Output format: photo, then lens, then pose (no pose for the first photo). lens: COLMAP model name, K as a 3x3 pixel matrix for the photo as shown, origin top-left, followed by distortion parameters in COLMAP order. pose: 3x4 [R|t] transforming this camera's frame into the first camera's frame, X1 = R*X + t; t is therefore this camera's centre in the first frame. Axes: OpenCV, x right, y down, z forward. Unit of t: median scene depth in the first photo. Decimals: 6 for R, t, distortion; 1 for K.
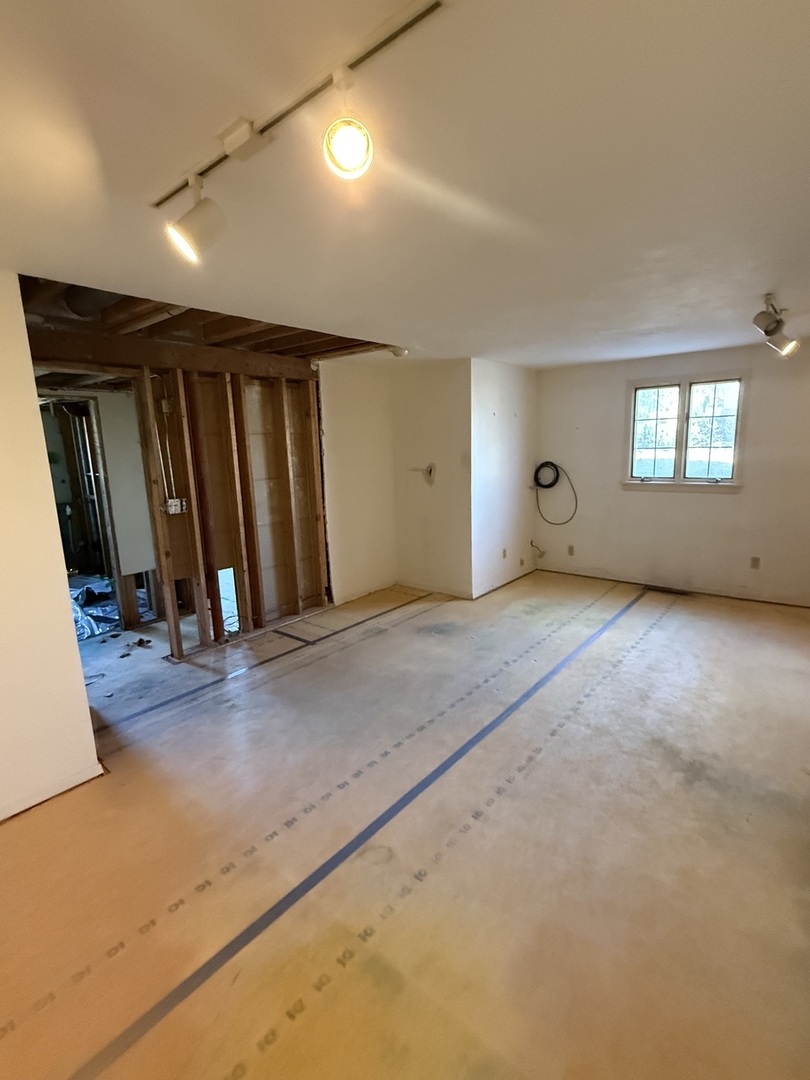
lens RADIAL K [[505.9, 0, 403.9], [0, 505.9, 539.2], [0, 0, 1]] dist [-0.003884, 0.000410]
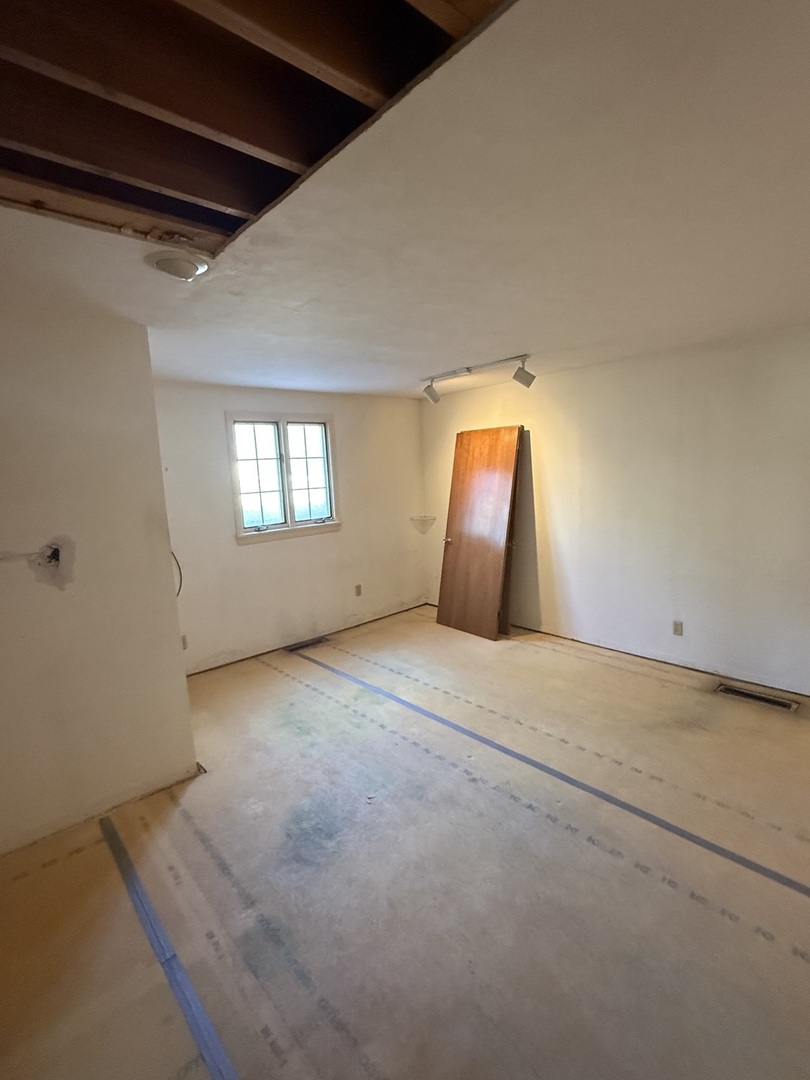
lens RADIAL K [[505.9, 0, 403.1], [0, 505.9, 543.7], [0, 0, 1]] dist [-0.003884, 0.000410]
pose [[0.152499, -0.120473, 0.980933, -0.375628], [0.230958, 0.969404, 0.083151, -0.126590], [-0.960938, 0.213874, 0.175658, 0.725781]]
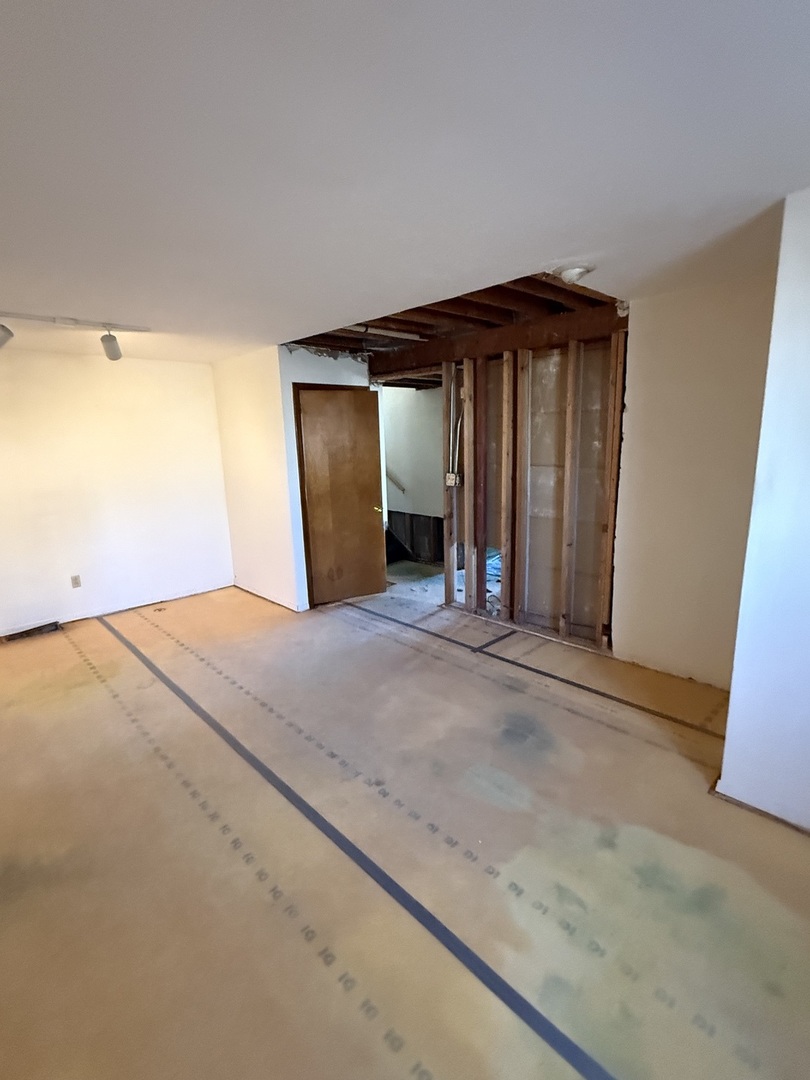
lens RADIAL K [[505.9, 0, 405.4], [0, 505.9, 539.7], [0, 0, 1]] dist [-0.003884, 0.000410]
pose [[-0.110861, 0.237449, -0.965053, 0.599705], [-0.156770, 0.954704, 0.252911, -0.174807], [0.981393, 0.179329, -0.068615, 0.823619]]
